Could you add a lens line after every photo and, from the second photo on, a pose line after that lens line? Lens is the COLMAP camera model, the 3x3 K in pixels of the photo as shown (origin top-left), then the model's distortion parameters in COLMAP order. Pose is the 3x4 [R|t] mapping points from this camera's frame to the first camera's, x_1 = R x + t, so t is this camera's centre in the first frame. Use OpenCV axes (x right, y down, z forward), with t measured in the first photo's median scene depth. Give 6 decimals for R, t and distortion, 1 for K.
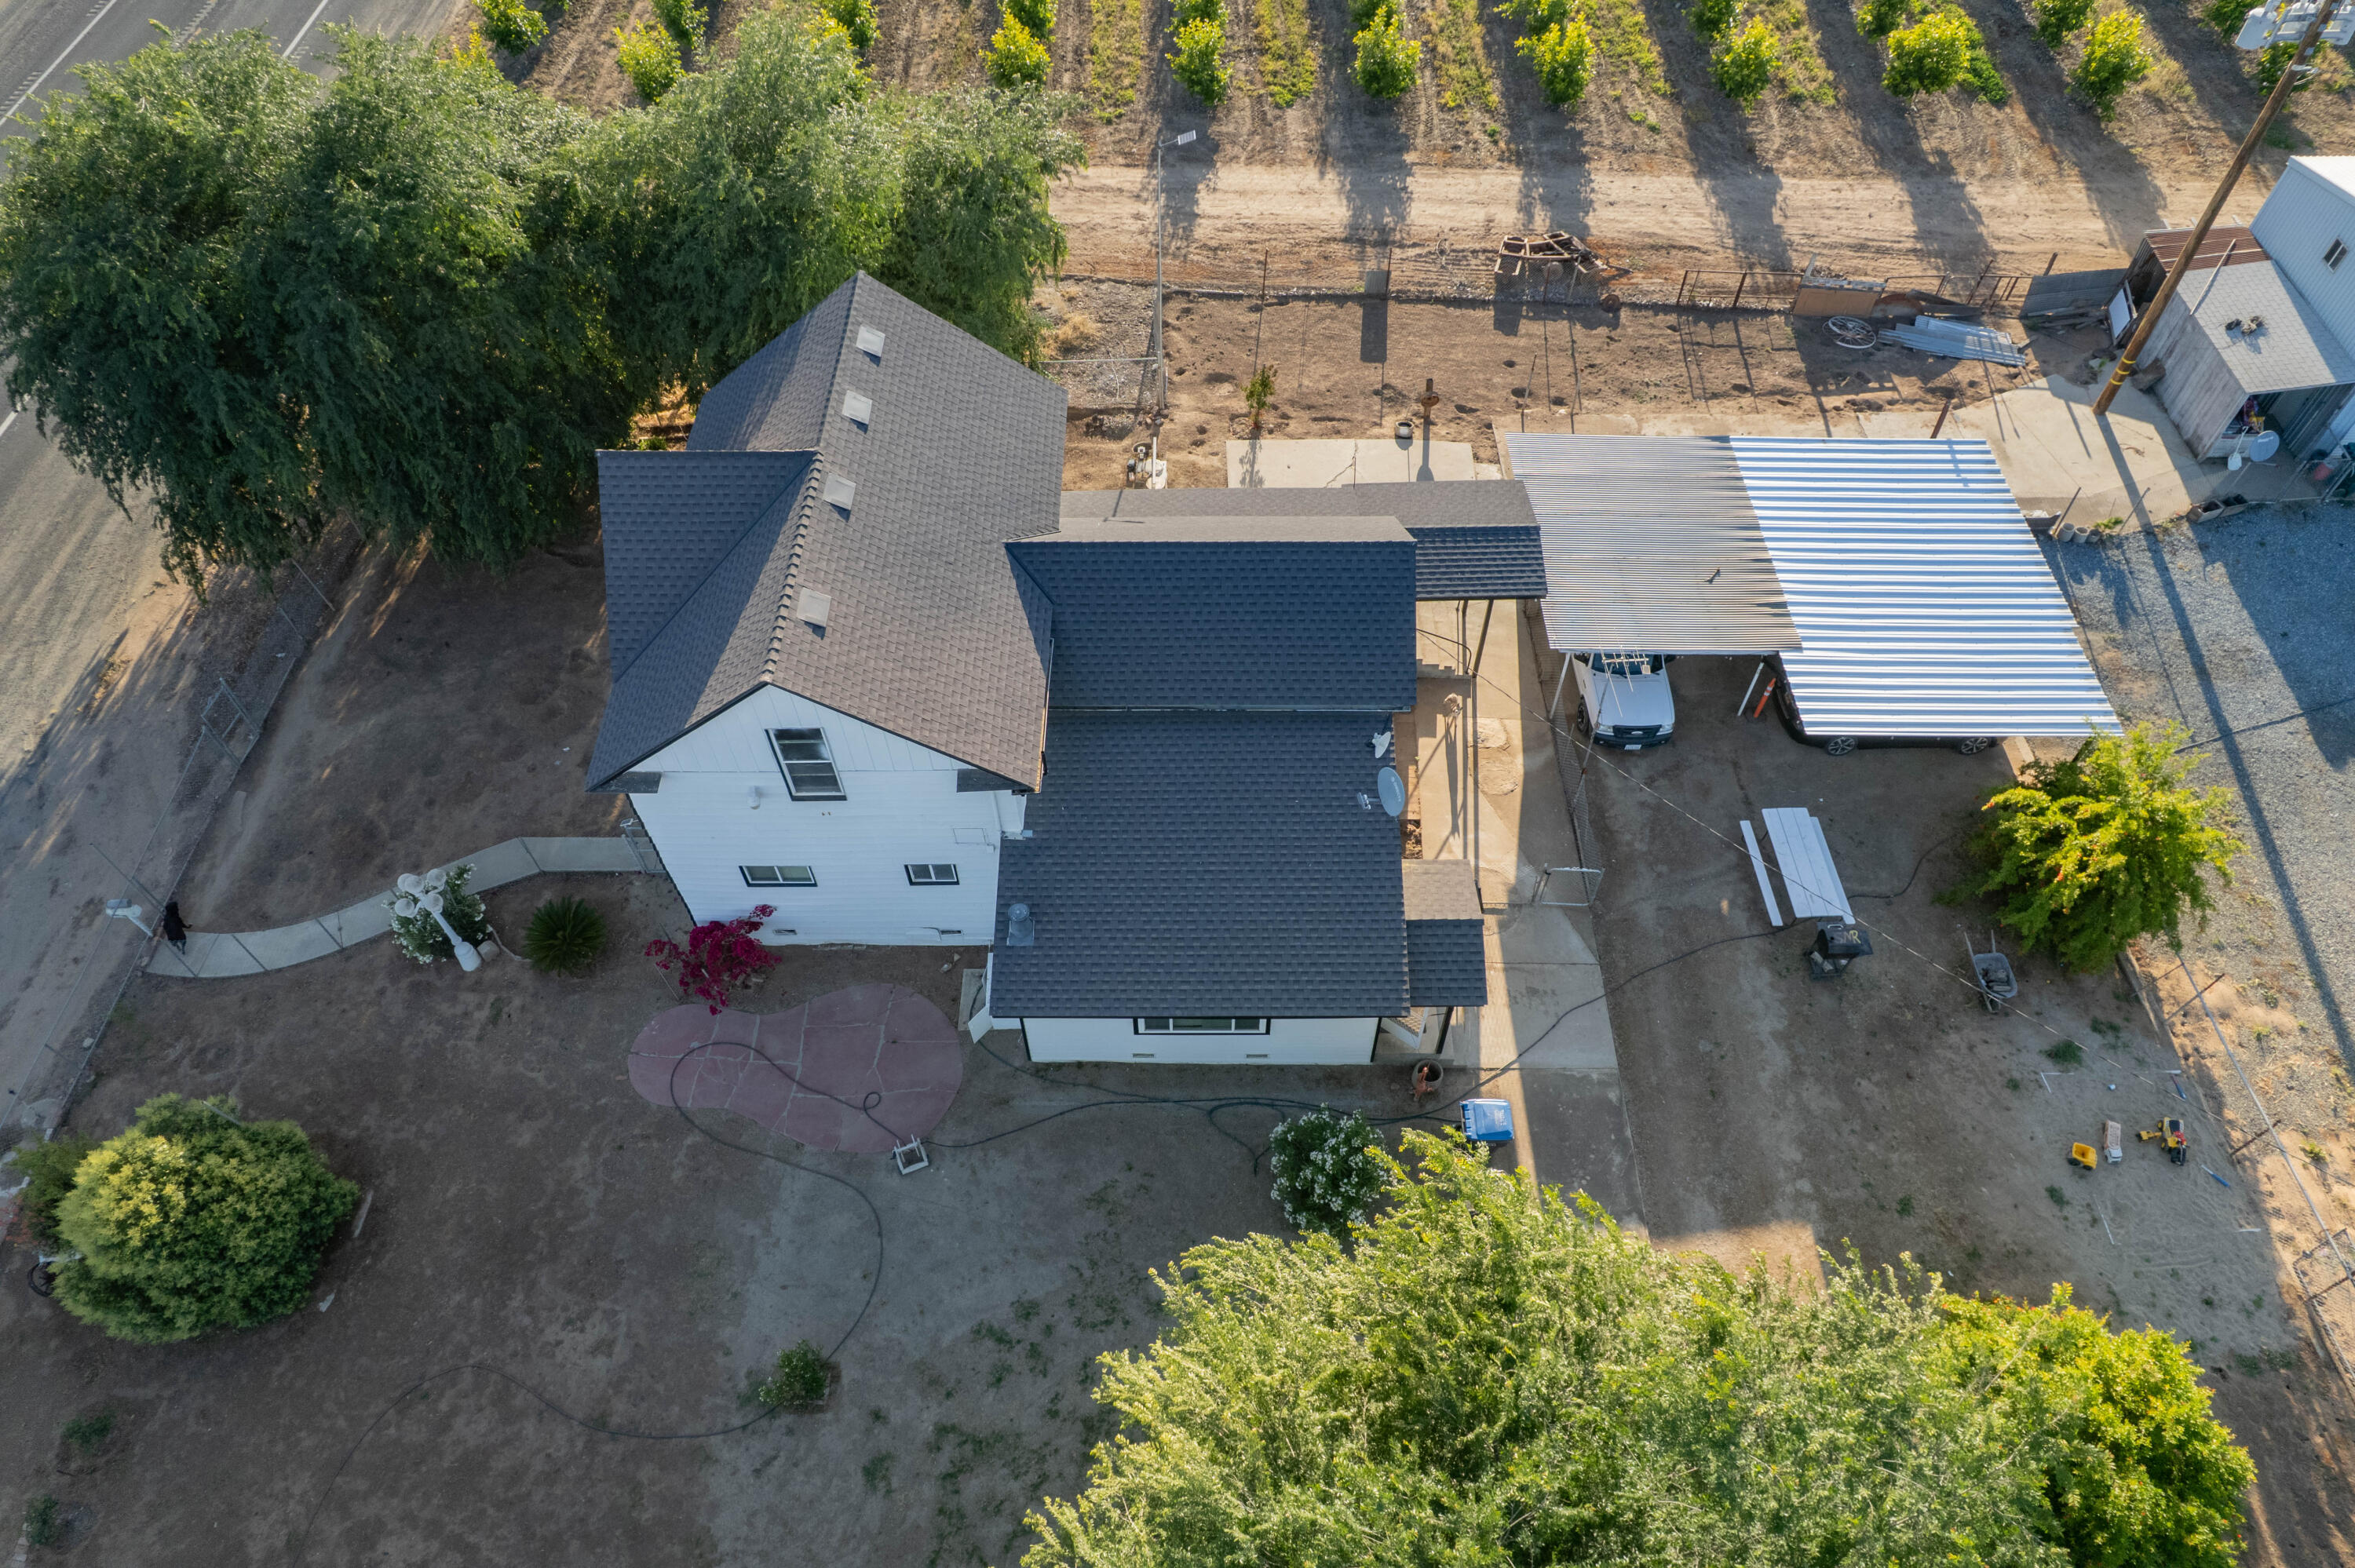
lens RADIAL K [[1502.5, 0, 1190.2], [0, 1502.5, 797.3], [0, 0, 1]] dist [-0.078280, 0.070268]
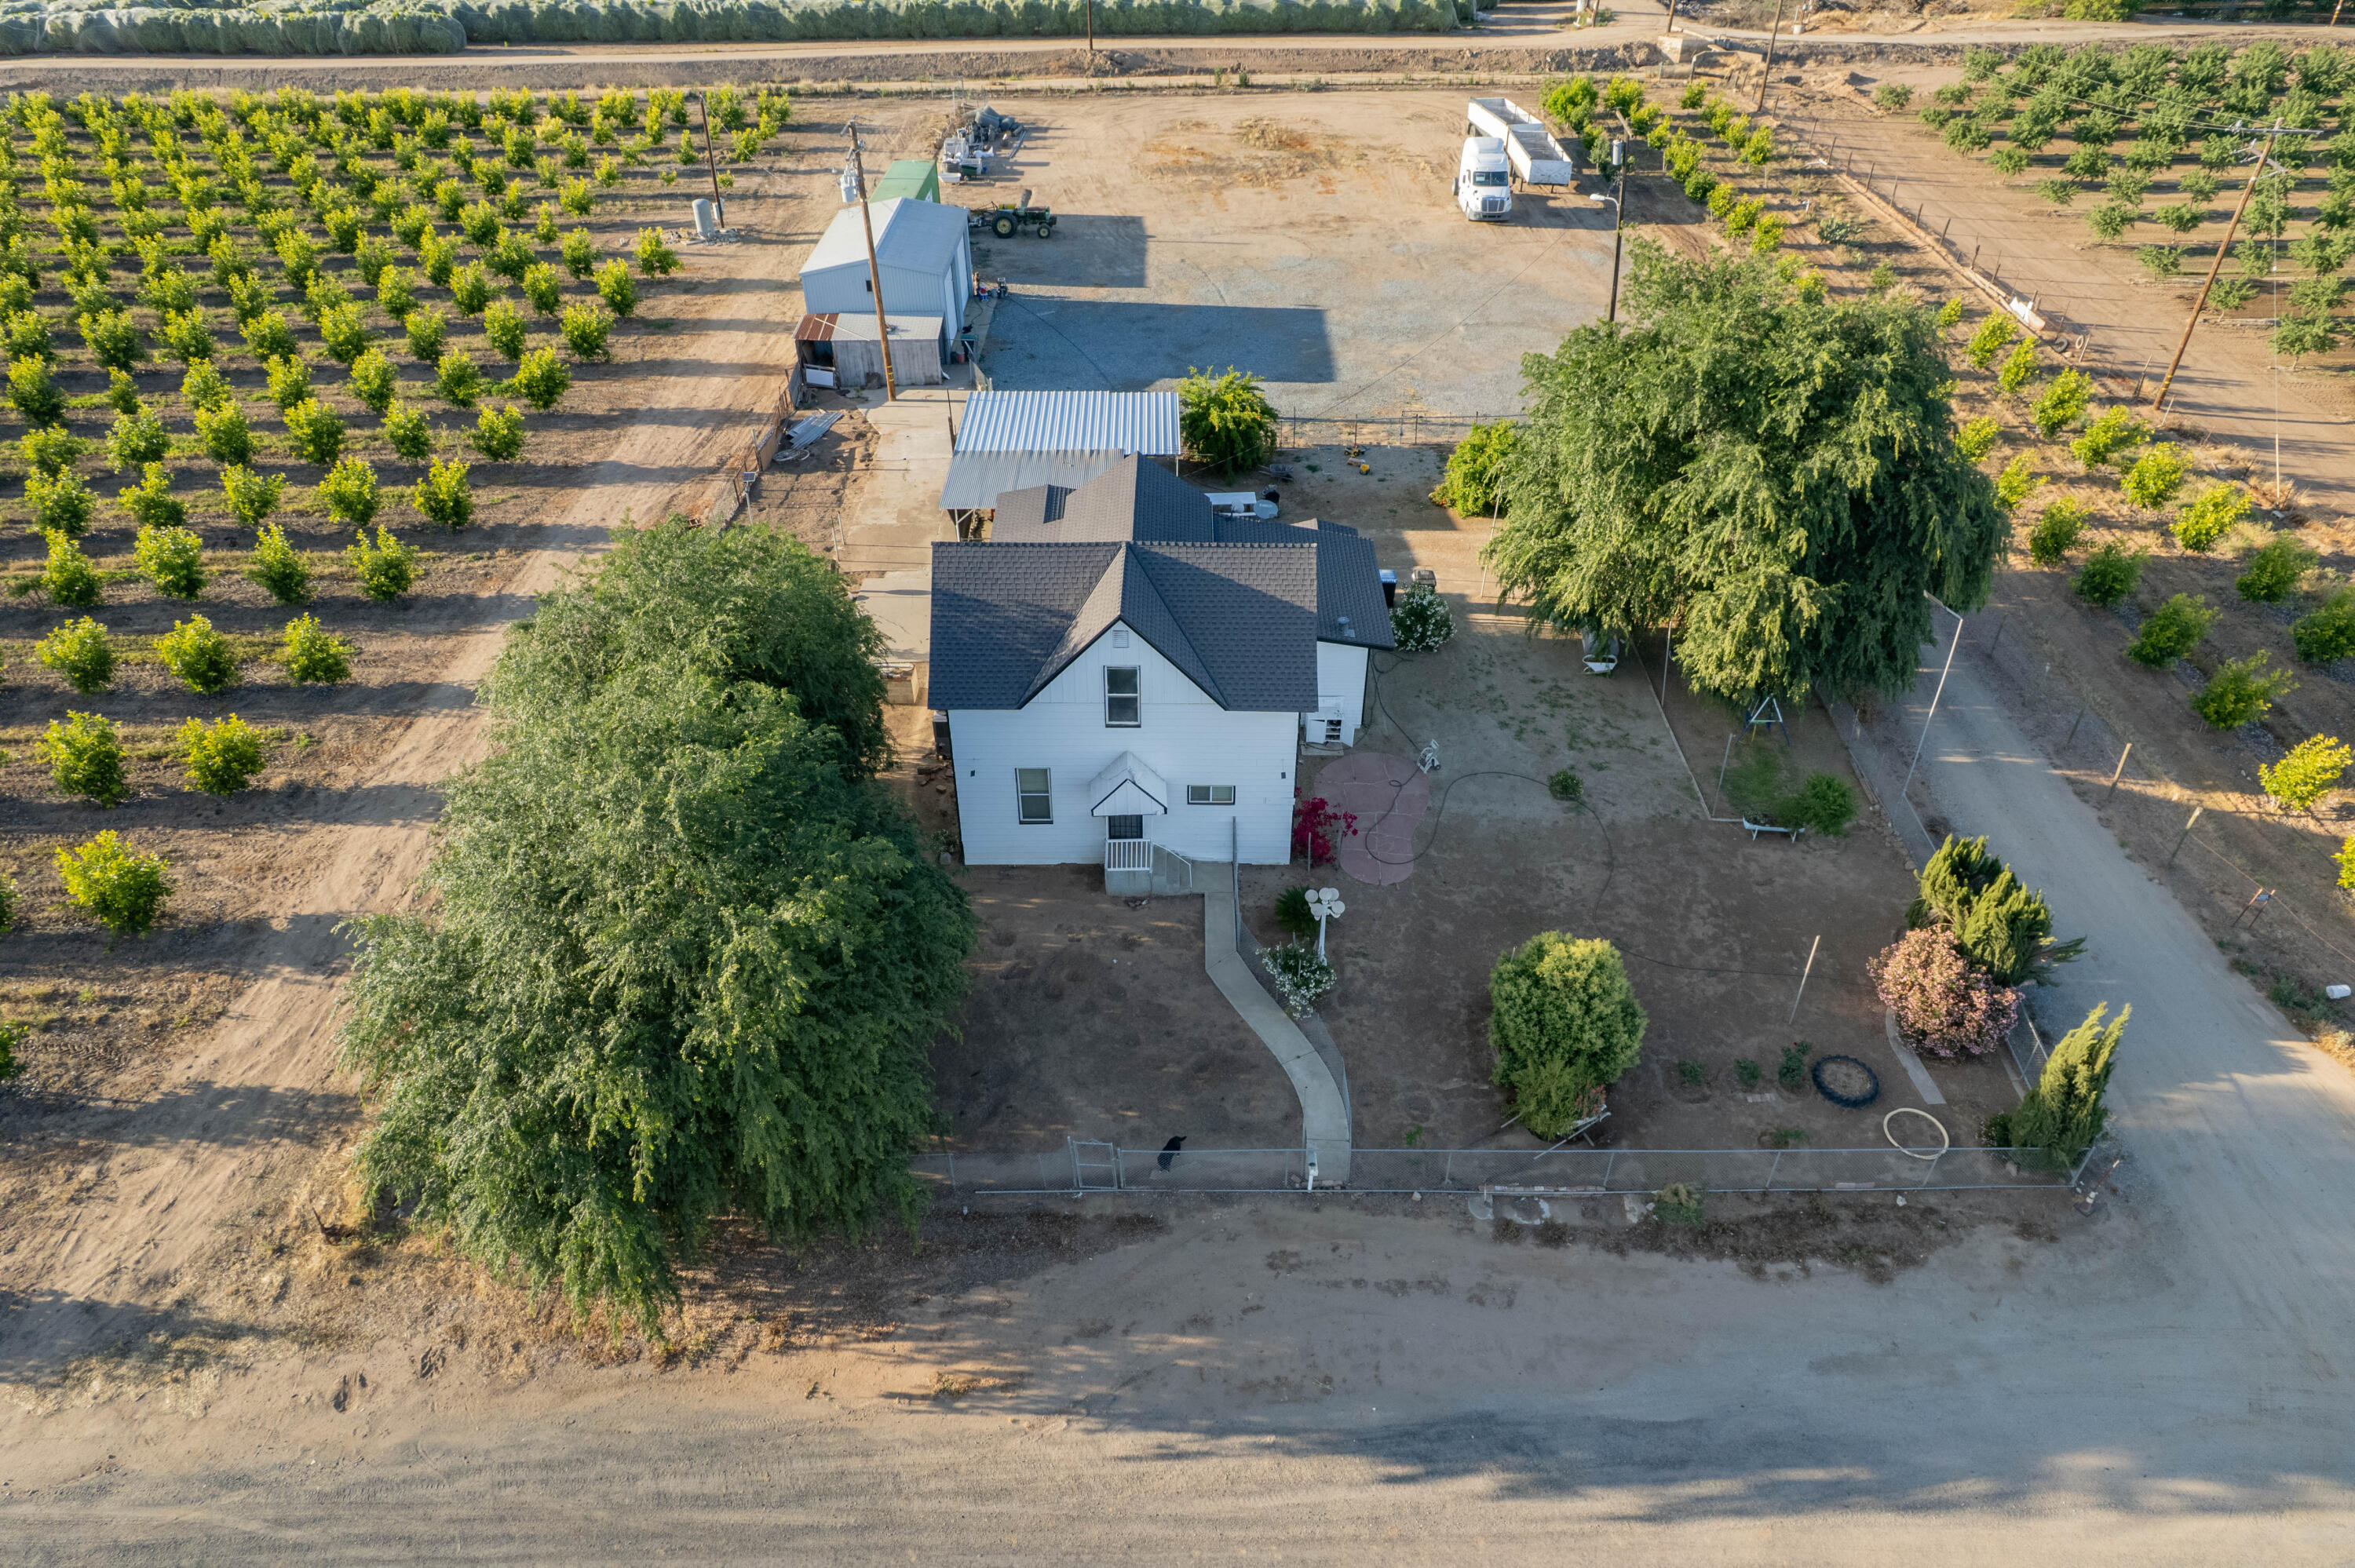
lens RADIAL K [[1516.5, 0, 1189.8], [0, 1516.5, 786.9], [0, 0, 1]] dist [-0.081049, 0.071795]
pose [[-0.003038, -0.602201, 0.798339, -1.456623], [0.802791, 0.474547, 0.361014, -0.547801], [-0.596252, 0.641996, 0.482001, 0.305412]]
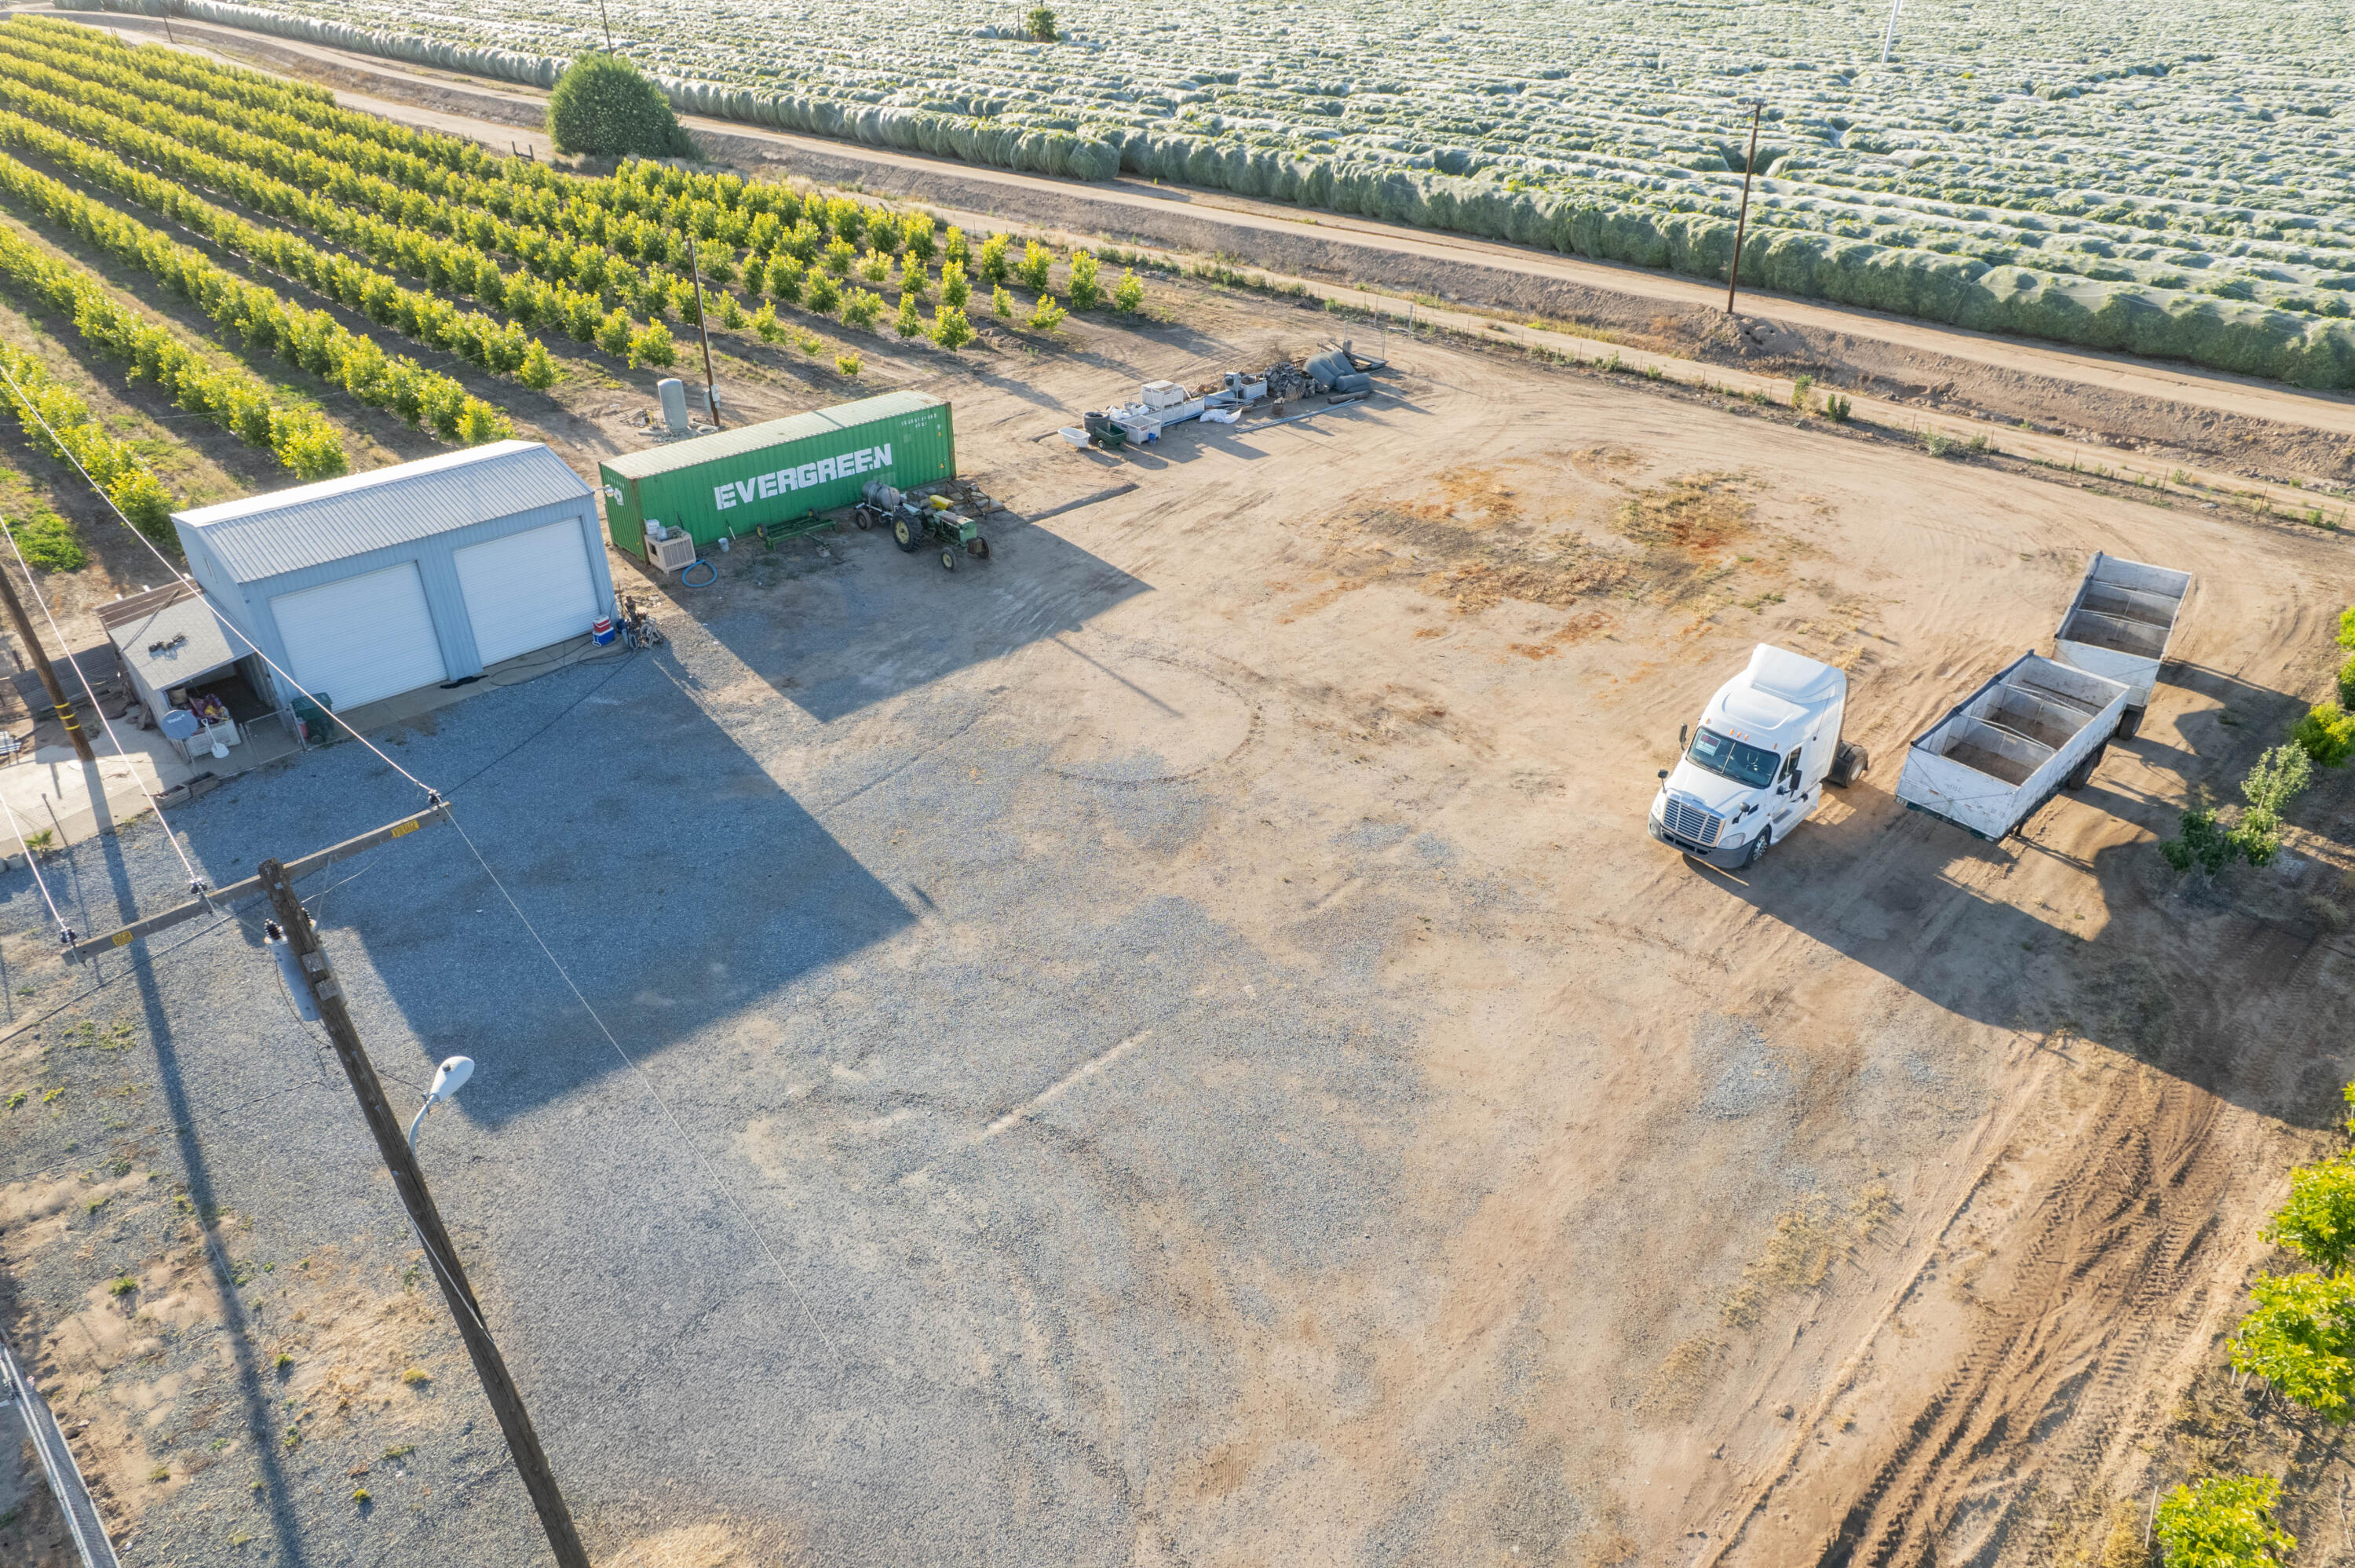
lens RADIAL K [[1502.5, 0, 1190.2], [0, 1502.5, 797.3], [0, 0, 1]] dist [-0.078280, 0.070268]
pose [[0.721102, -0.356655, 0.593978, 0.748587], [0.551388, 0.814531, -0.180310, 0.488172], [-0.419505, 0.457534, 0.784014, -0.138144]]
